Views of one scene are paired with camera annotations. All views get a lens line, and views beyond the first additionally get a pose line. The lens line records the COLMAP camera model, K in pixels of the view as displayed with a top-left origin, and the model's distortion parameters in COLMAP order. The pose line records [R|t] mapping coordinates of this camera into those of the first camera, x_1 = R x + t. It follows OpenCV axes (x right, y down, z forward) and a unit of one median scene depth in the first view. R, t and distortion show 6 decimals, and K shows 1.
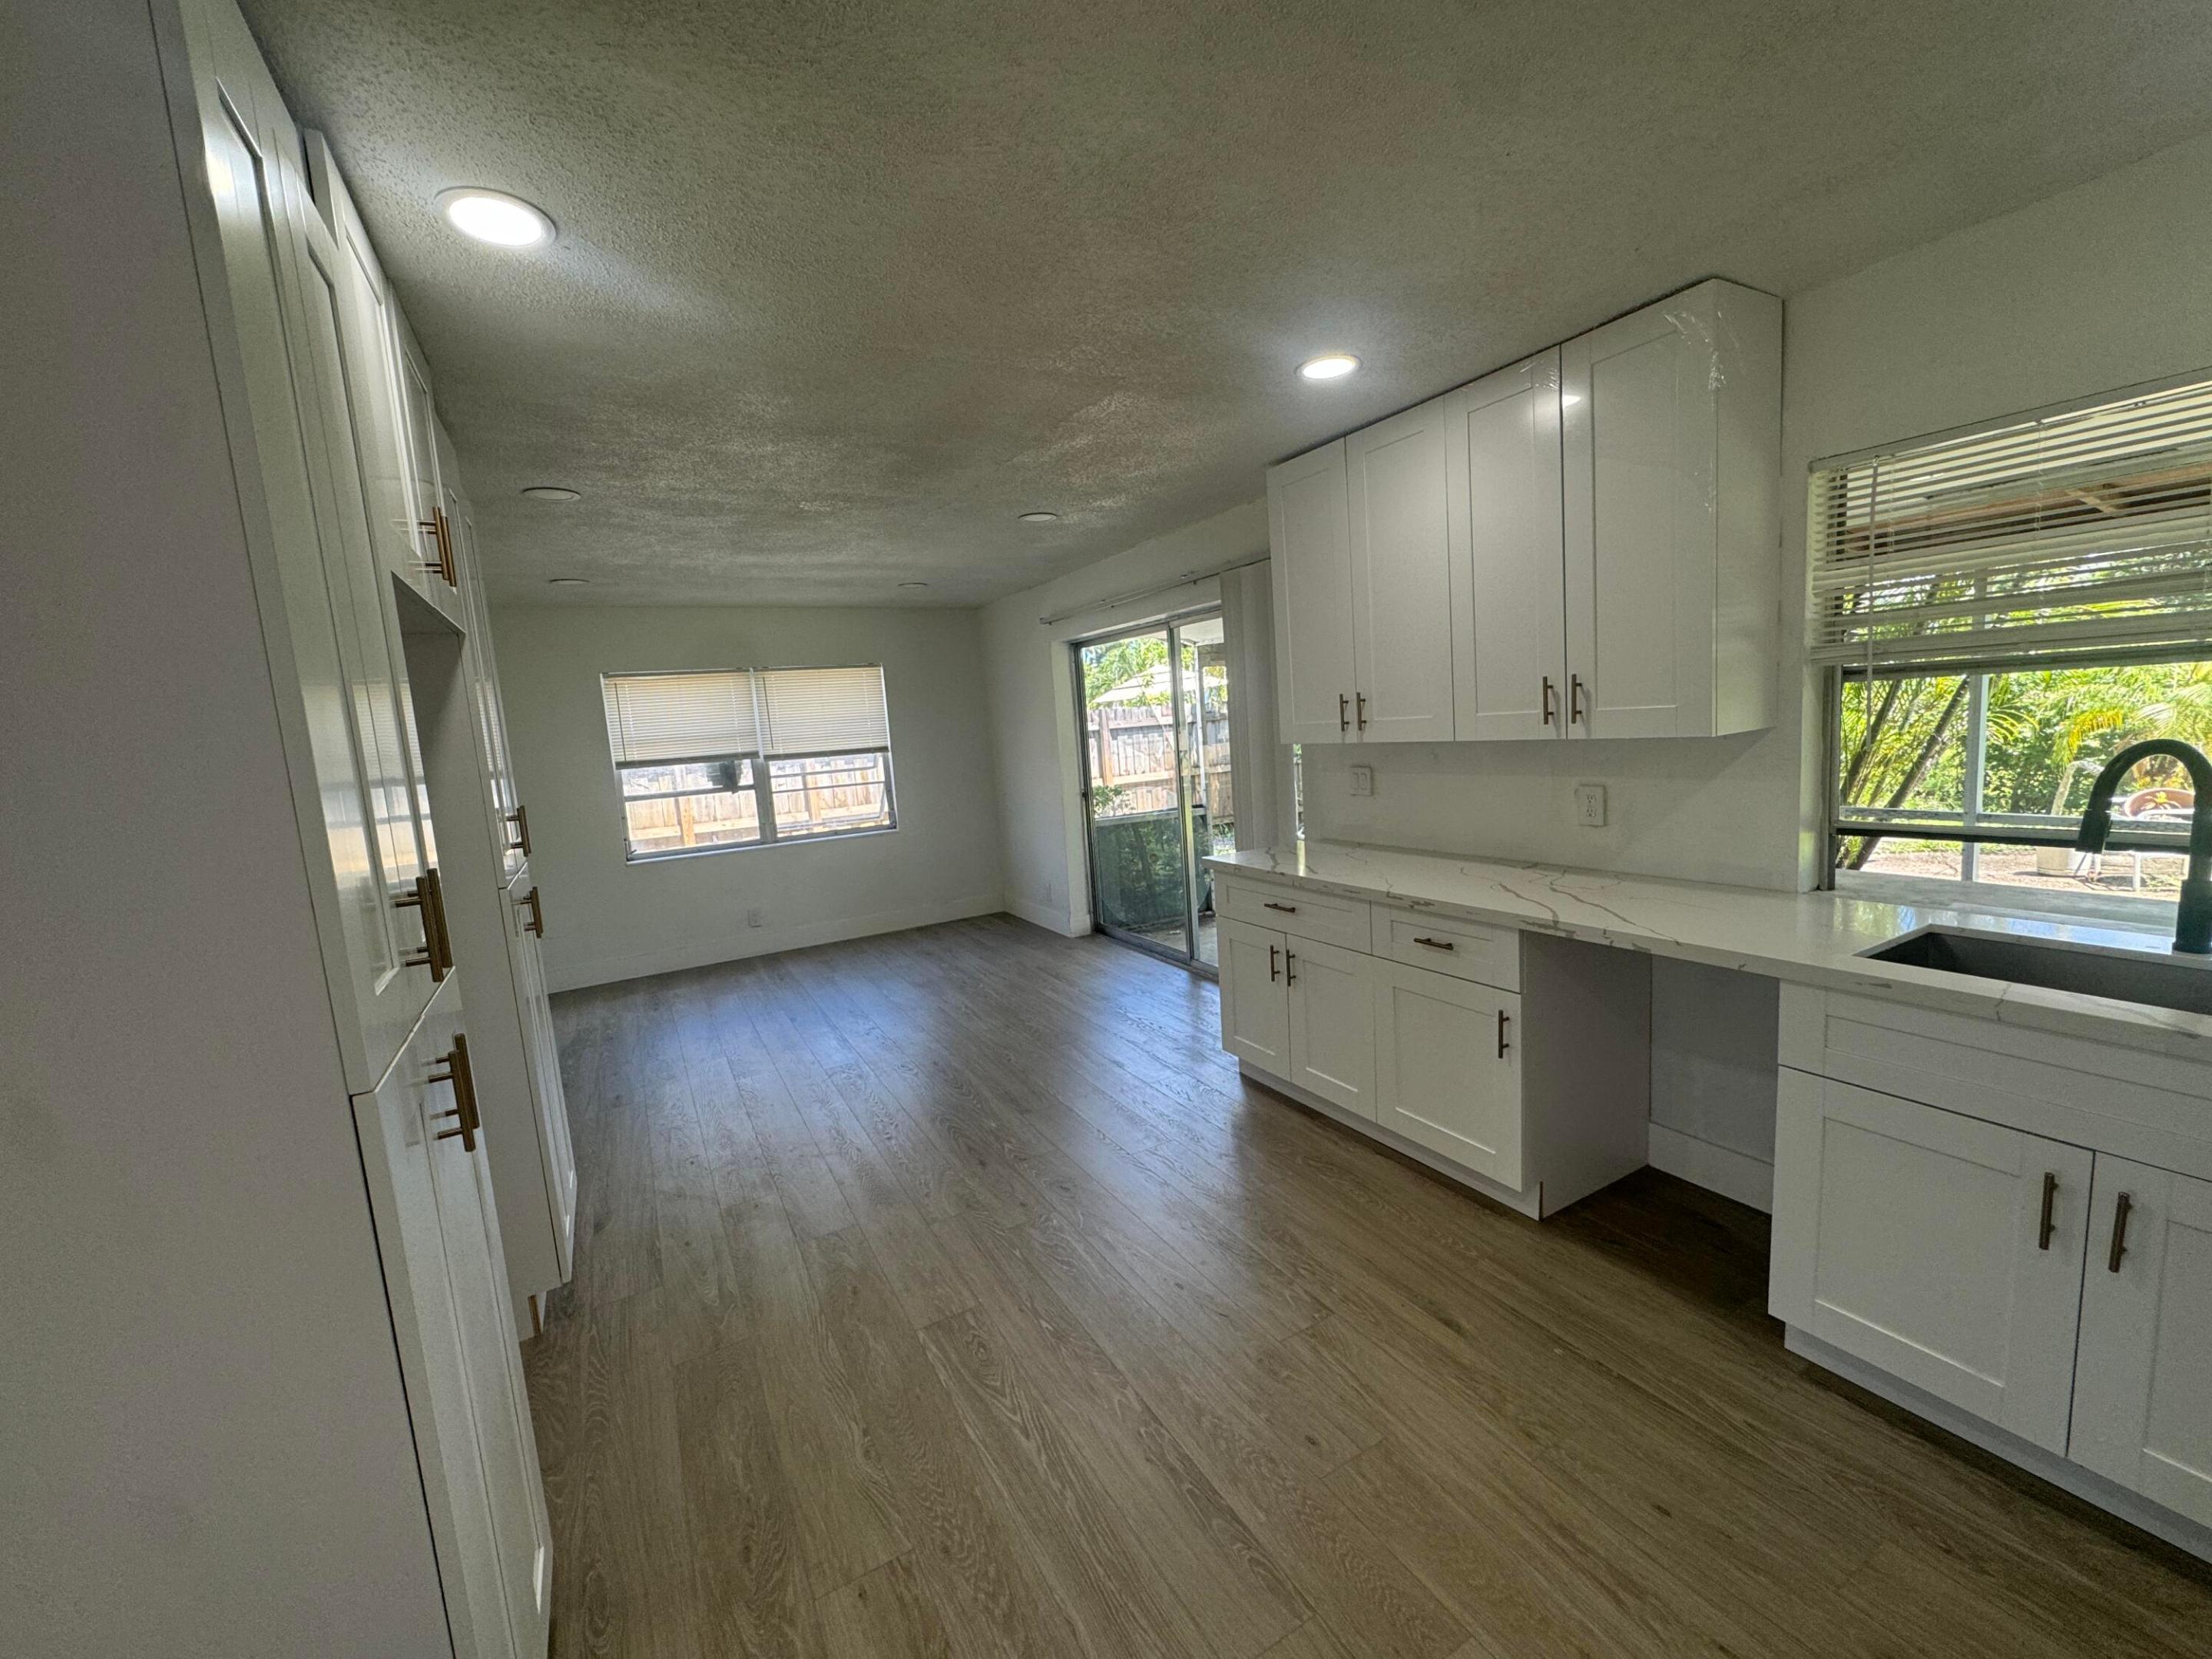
lens RADIAL K [[883.4, 0, 1106.0], [0, 883.4, 829.5], [0, 0, 1]] dist [-0.004687, 0.000818]
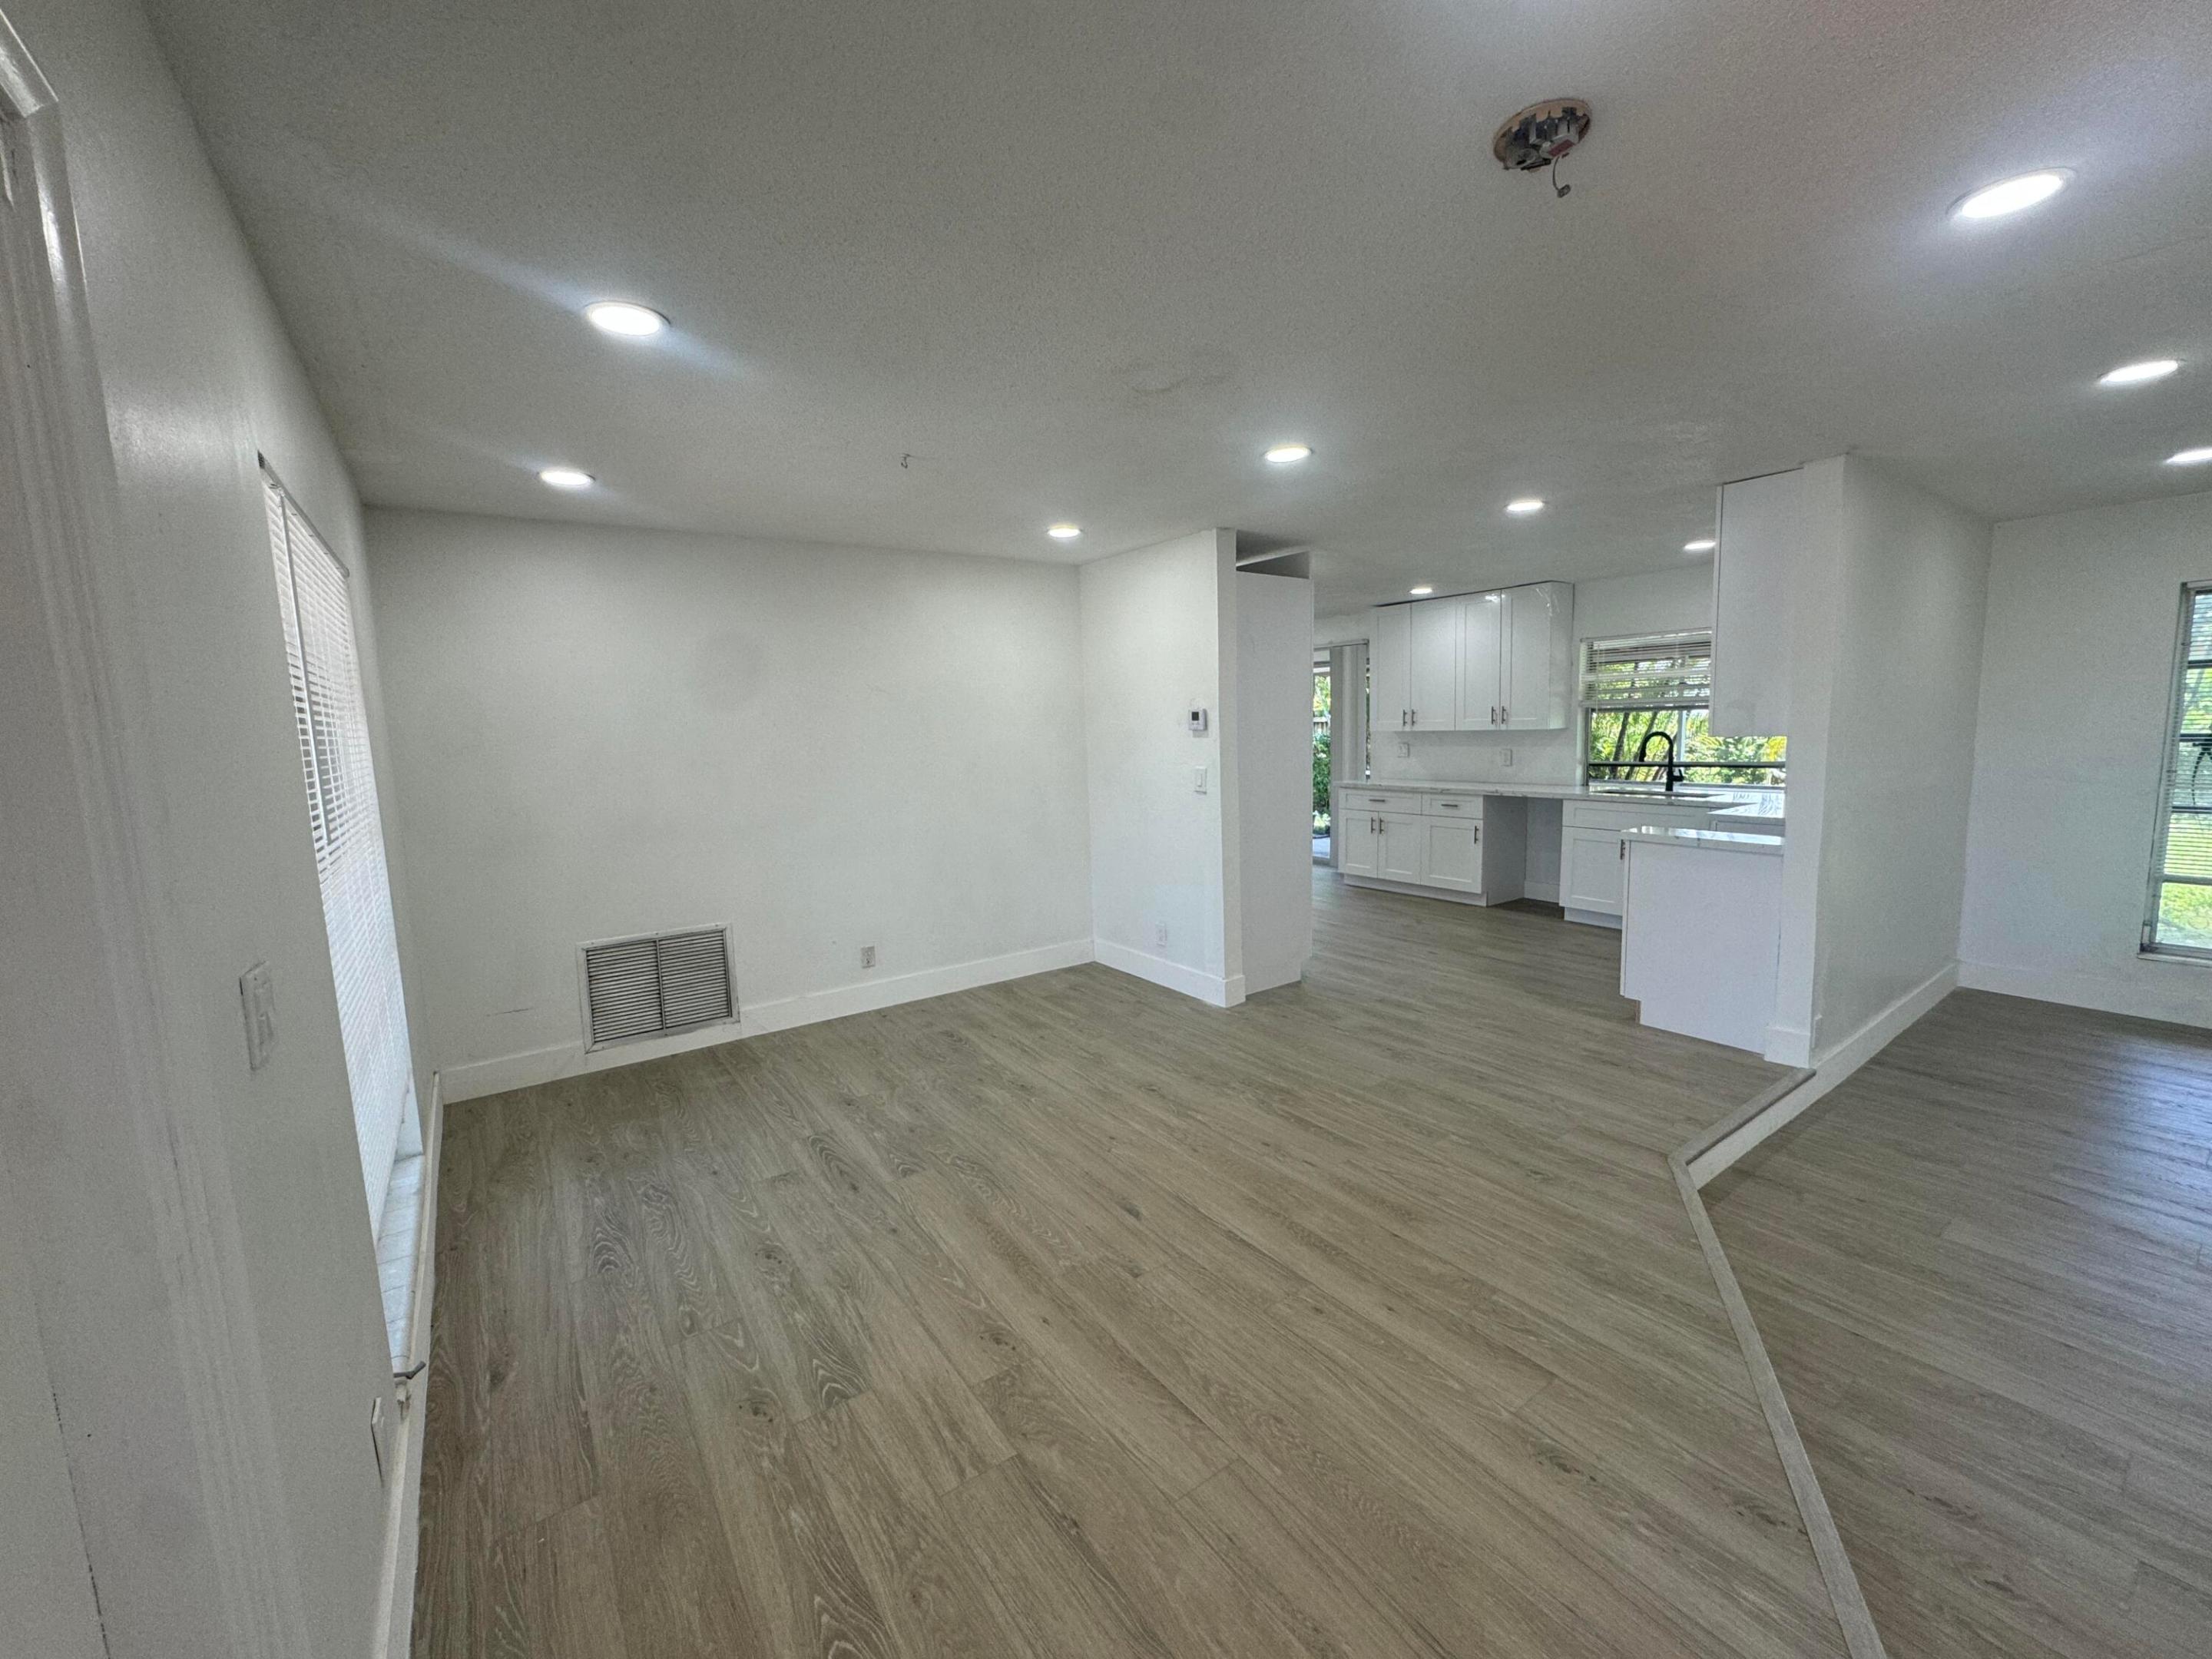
lens RADIAL K [[883.4, 0, 1106.0], [0, 883.4, 829.5], [0, 0, 1]] dist [-0.004687, 0.000818]
pose [[0.993552, 0.028407, 0.109759, -1.033748], [-0.027312, 0.999561, -0.011470, 0.285300], [-0.110036, 0.008398, 0.993892, -1.665518]]
